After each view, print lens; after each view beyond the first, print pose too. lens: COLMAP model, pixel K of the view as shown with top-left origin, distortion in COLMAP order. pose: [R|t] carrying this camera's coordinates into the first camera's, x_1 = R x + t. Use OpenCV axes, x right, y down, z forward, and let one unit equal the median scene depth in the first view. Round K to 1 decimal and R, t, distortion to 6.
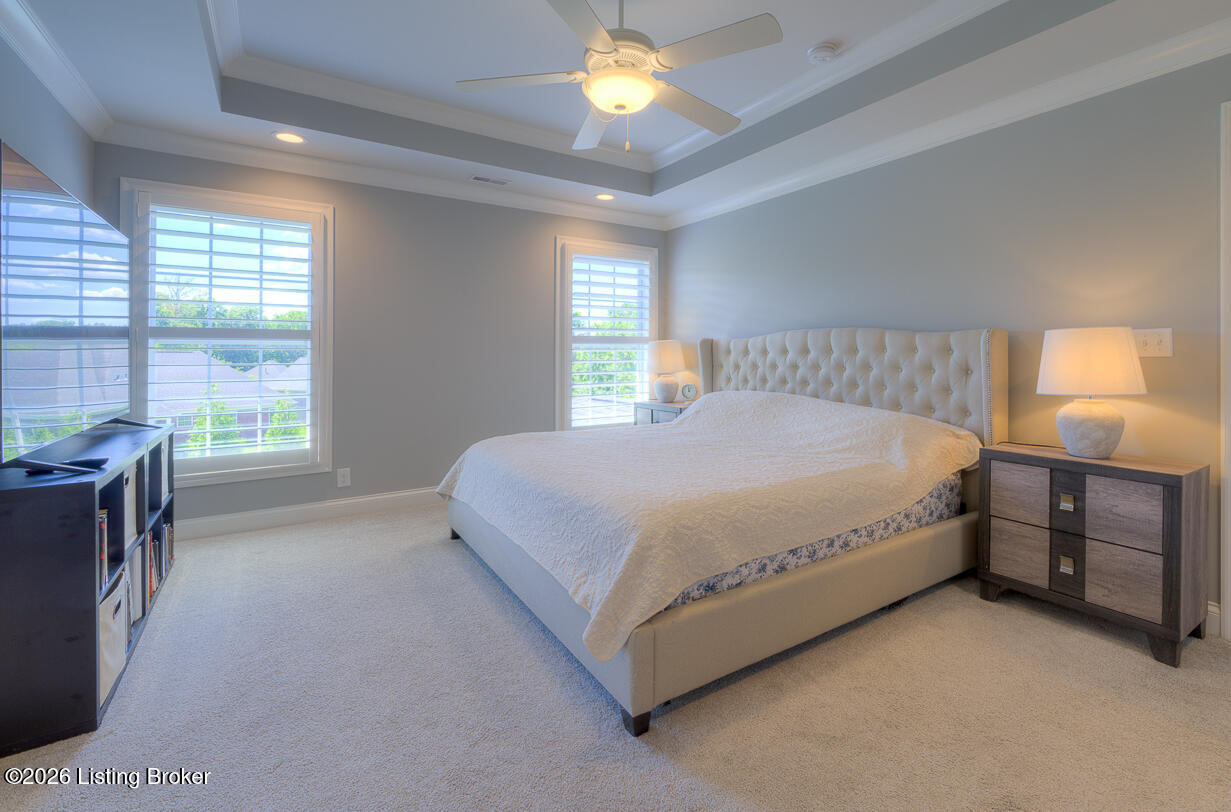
lens RADIAL K [[535.4, 0, 616.7], [0, 535.4, 349.7], [0, 0, 1]] dist [-0.000943, -0.000079]
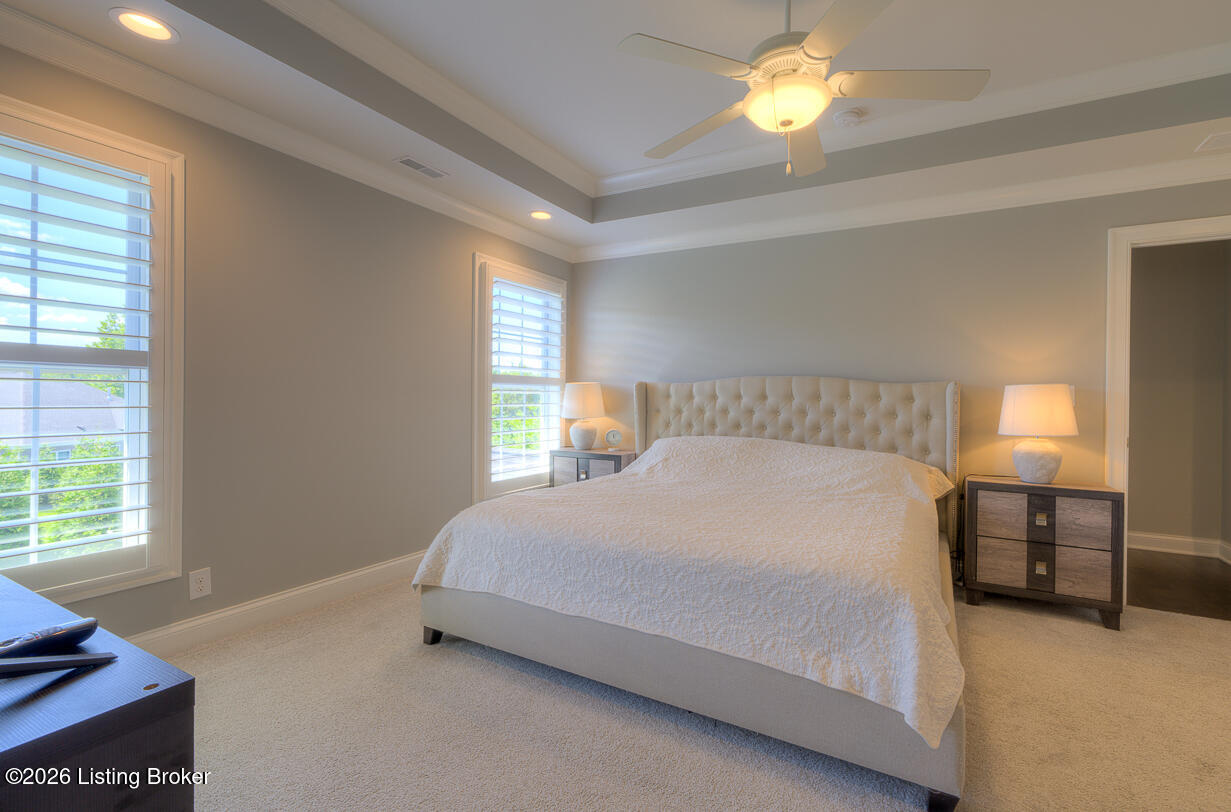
lens RADIAL K [[541.3, 0, 621.5], [0, 541.3, 400.4], [0, 0, 1]] dist [0.002650, 0.000256]
pose [[0.880005, 0.010394, 0.474851, -0.535440], [-0.018616, 0.999747, 0.012616, 0.001556], [-0.474600, -0.019942, 0.879976, 0.269355]]
